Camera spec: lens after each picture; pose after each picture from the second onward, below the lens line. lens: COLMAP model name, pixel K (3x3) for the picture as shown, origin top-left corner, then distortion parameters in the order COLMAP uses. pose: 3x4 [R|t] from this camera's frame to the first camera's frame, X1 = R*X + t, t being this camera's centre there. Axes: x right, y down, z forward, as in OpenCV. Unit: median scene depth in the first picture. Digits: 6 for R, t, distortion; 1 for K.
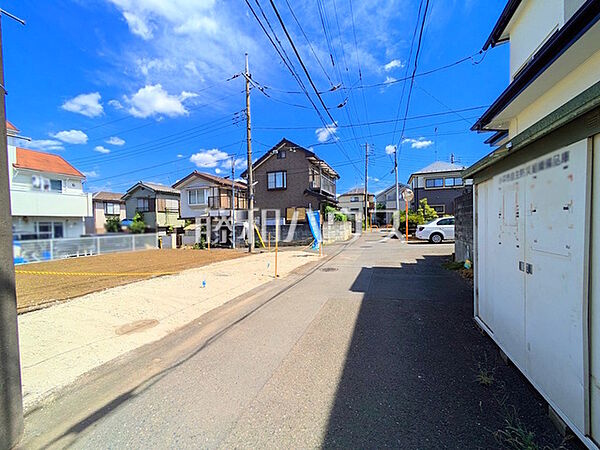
lens RADIAL K [[236.9, 0, 300.0], [0, 236.9, 226.6], [0, 0, 1]] dist [-0.000340, 0.000588]
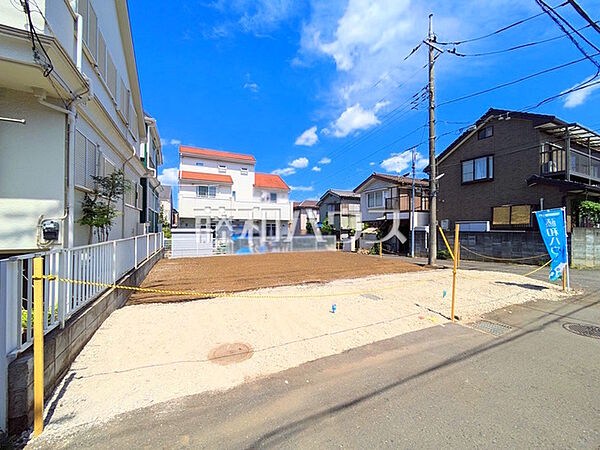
lens RADIAL K [[236.9, 0, 300.0], [0, 236.9, 226.6], [0, 0, 1]] dist [-0.000340, 0.000588]
pose [[0.727277, 0.016203, -0.686153, 0.008735], [-0.026139, 0.999650, -0.004099, -0.003612], [0.685846, 0.020917, 0.727446, 0.103261]]
